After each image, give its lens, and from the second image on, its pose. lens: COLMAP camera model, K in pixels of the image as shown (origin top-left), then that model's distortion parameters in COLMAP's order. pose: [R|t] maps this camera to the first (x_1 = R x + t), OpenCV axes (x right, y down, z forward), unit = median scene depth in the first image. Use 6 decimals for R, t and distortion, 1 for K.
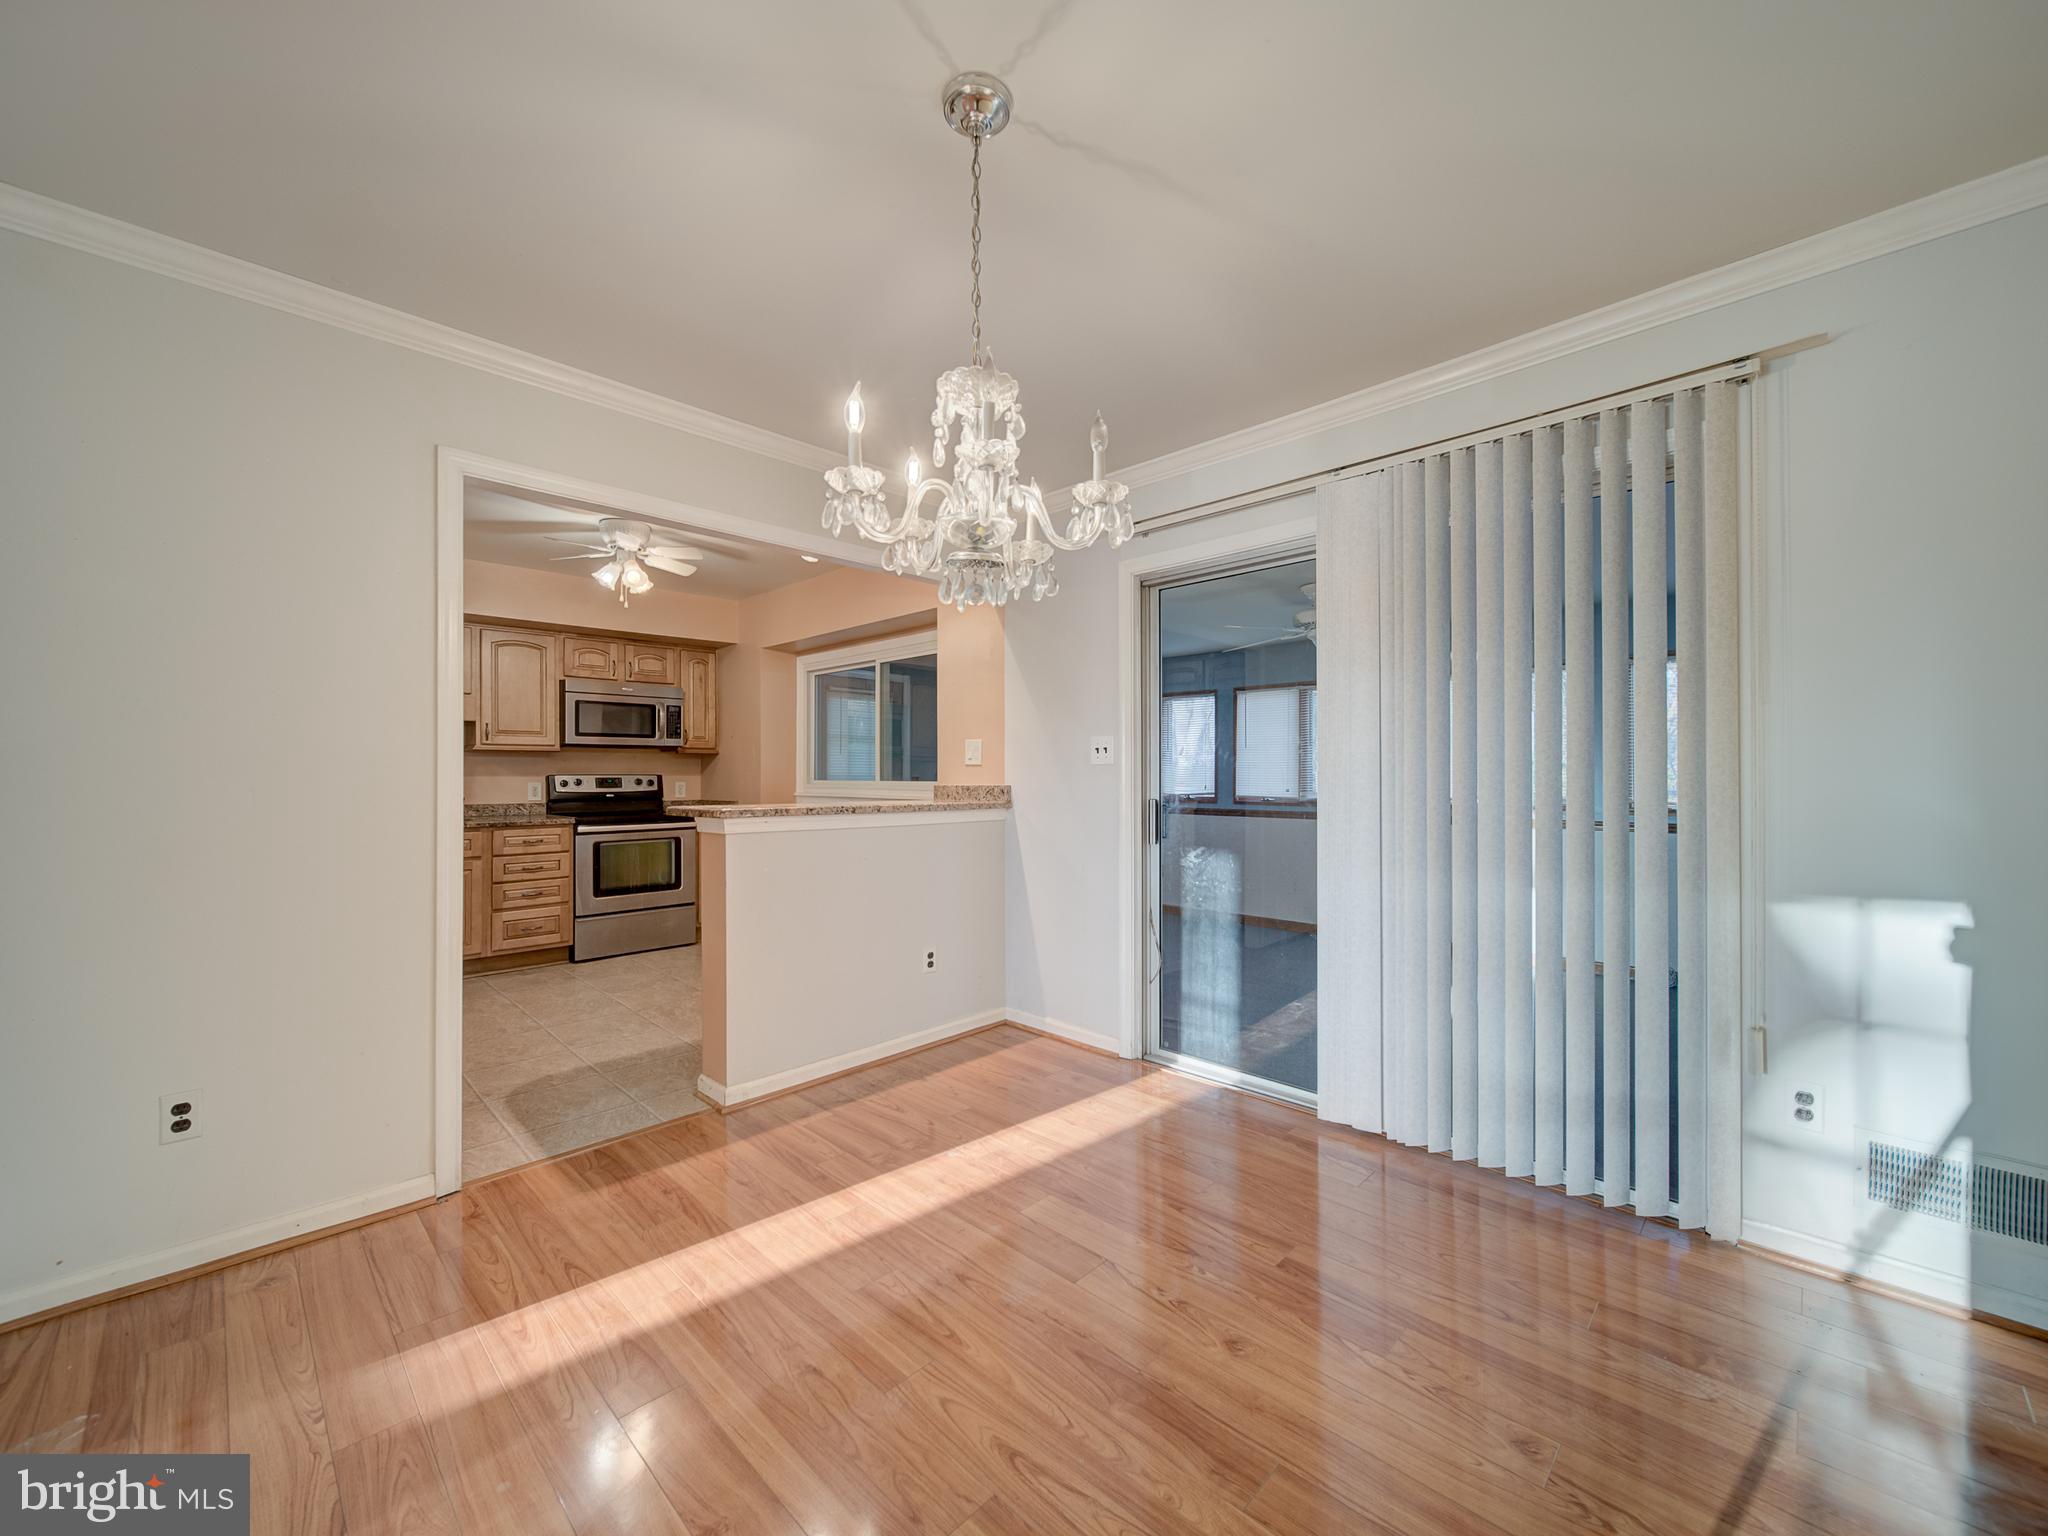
lens RADIAL K [[806.5, 0, 1016.4], [0, 806.5, 770.5], [0, 0, 1]] dist [-0.001241, -0.000486]
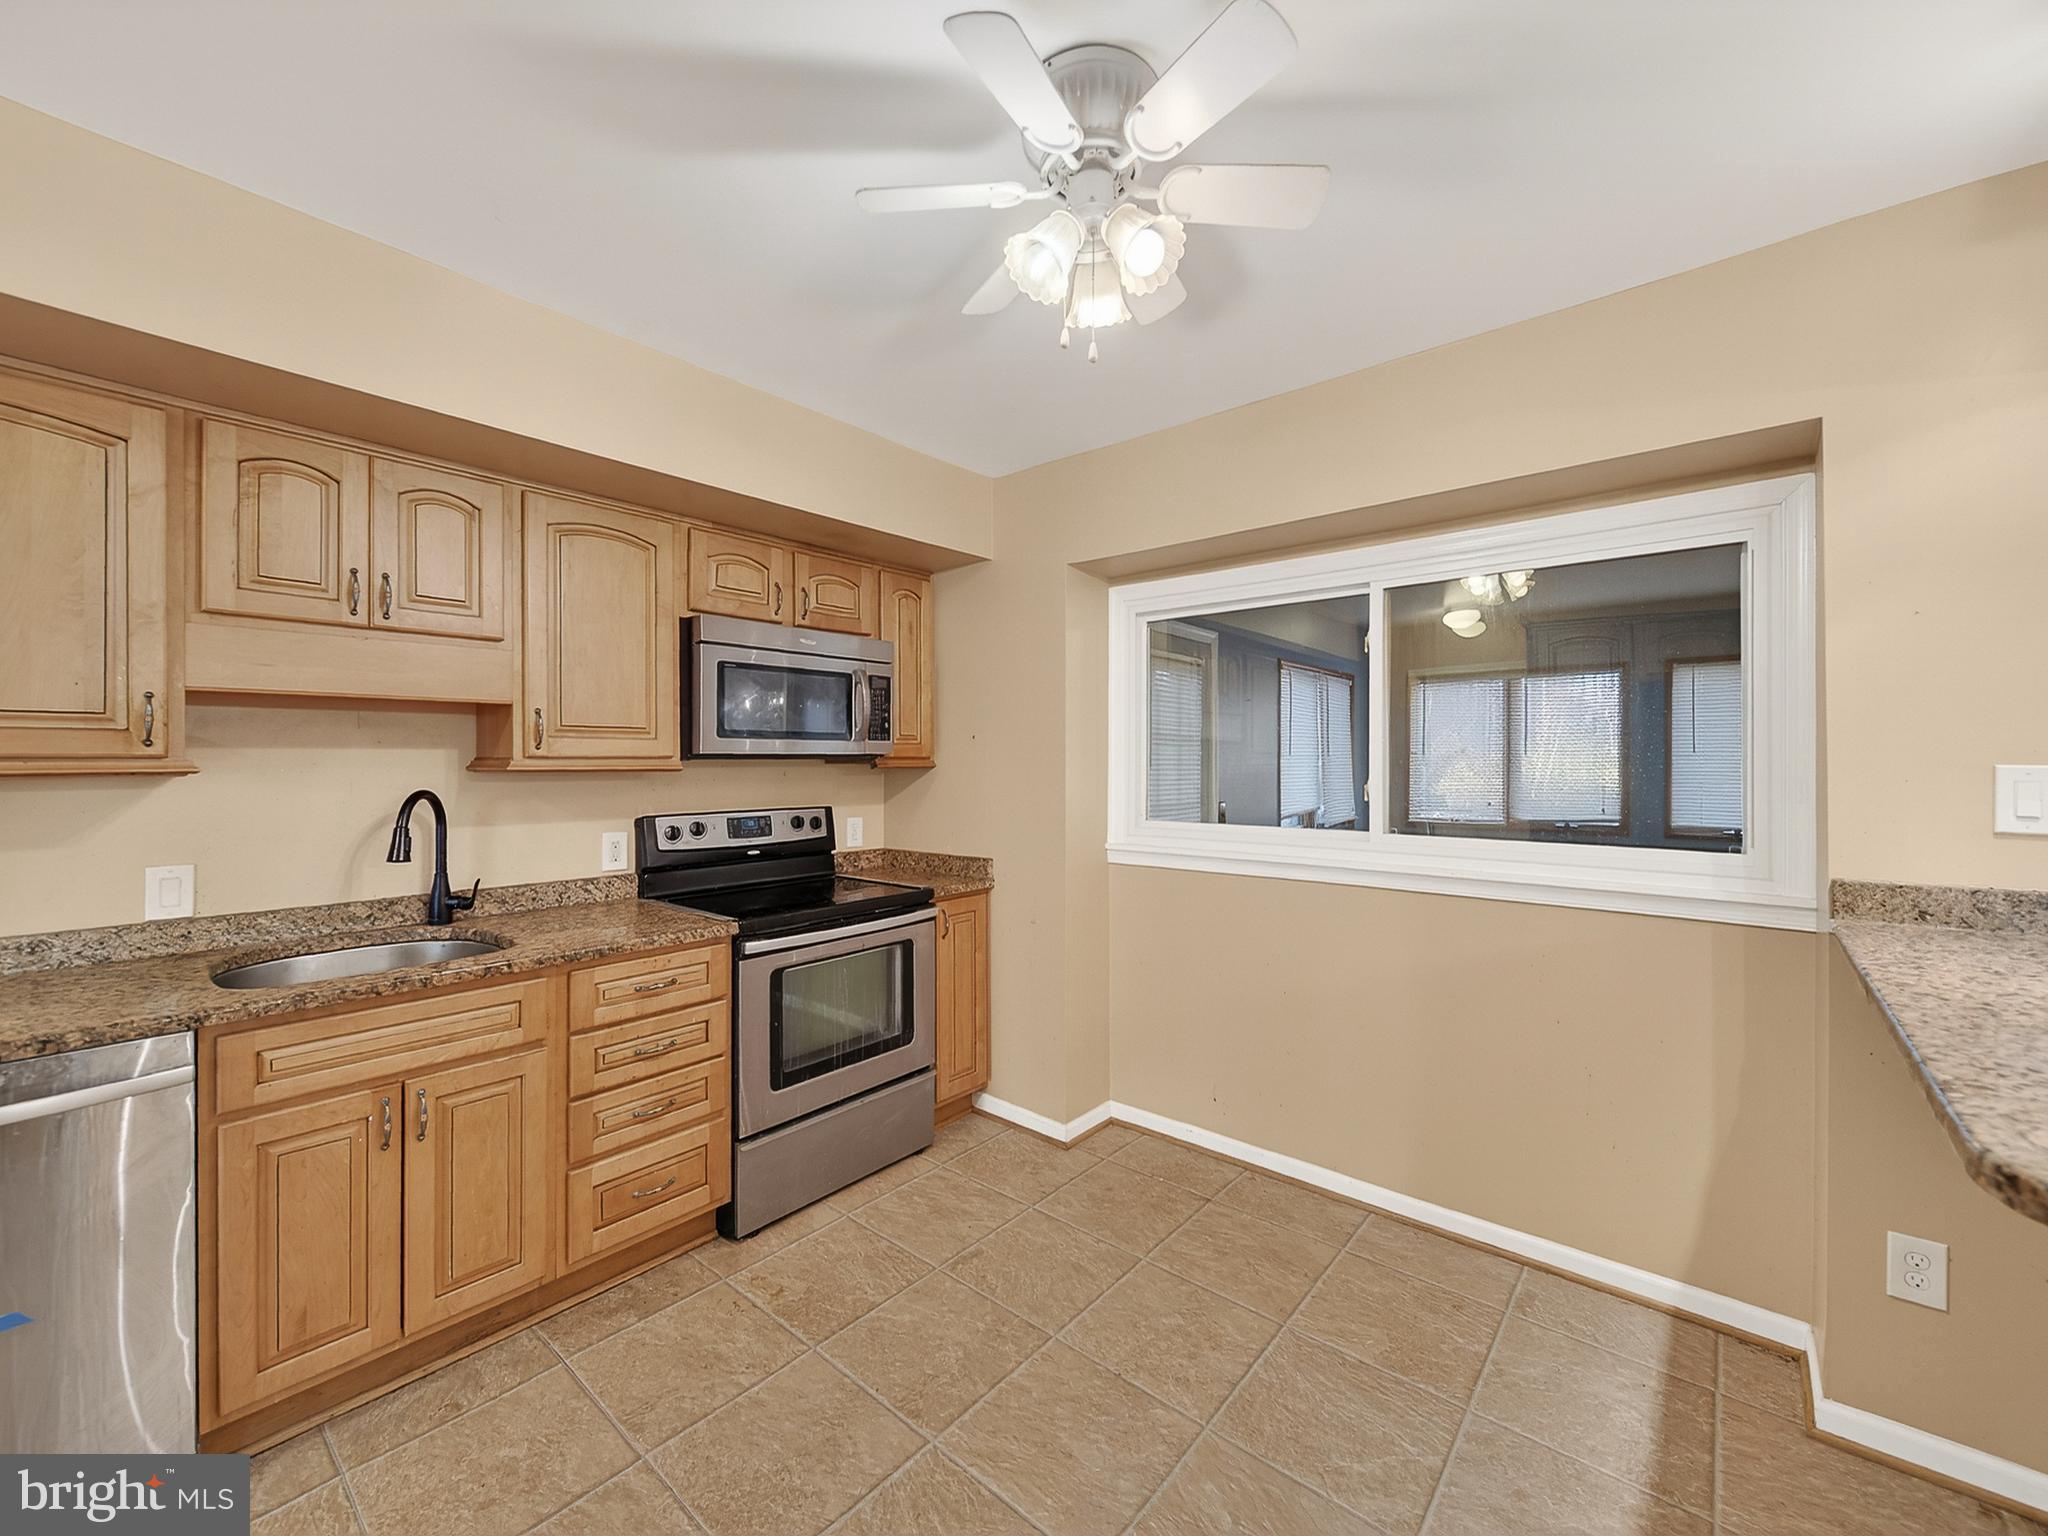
lens RADIAL K [[806.5, 0, 1007.9], [0, 806.5, 763.8], [0, 0, 1]] dist [-0.001241, -0.000486]
pose [[0.997330, 0.000150, 0.073026, -0.401888], [-0.000718, 0.999970, 0.007758, -0.030475], [-0.073023, -0.007790, 0.997300, 0.506322]]
